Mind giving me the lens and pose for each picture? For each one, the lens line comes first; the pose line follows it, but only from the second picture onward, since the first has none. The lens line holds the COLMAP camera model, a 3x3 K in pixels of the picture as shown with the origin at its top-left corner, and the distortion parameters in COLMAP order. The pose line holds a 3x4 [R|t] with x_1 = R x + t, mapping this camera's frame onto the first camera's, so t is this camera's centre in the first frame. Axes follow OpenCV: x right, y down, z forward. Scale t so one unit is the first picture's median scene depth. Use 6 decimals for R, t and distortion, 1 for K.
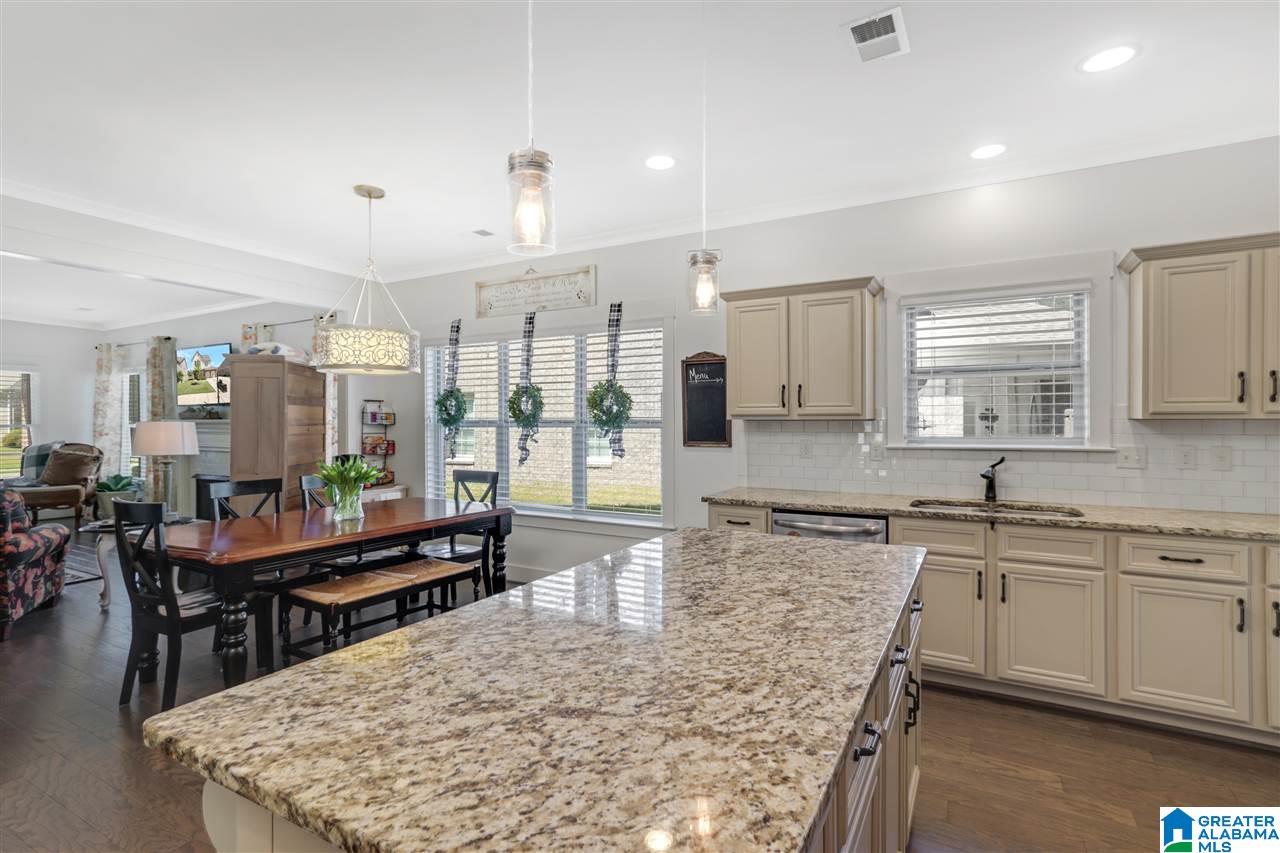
lens RADIAL K [[633.1, 0, 640.0], [0, 633.1, 426.5], [0, 0, 1]] dist [-0.030545, -0.000051]
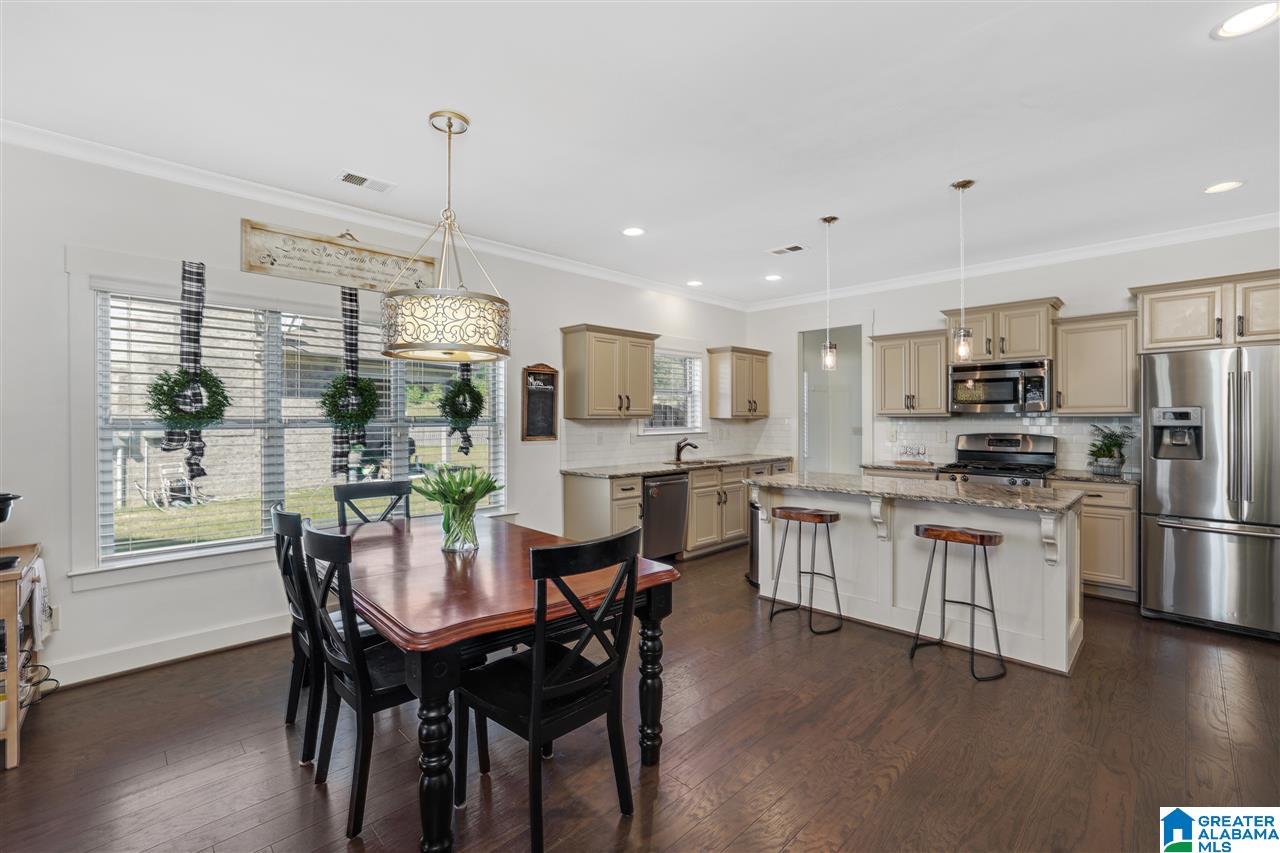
lens RADIAL K [[542.7, 0, 640.0], [0, 542.7, 426.5], [0, 0, 1]] dist [-0.000977, 0.000030]
pose [[0.289596, -0.013756, 0.957050, -0.806997], [0.010657, 0.999881, 0.011147, -0.004426], [-0.957090, 0.006971, 0.289708, 0.478800]]
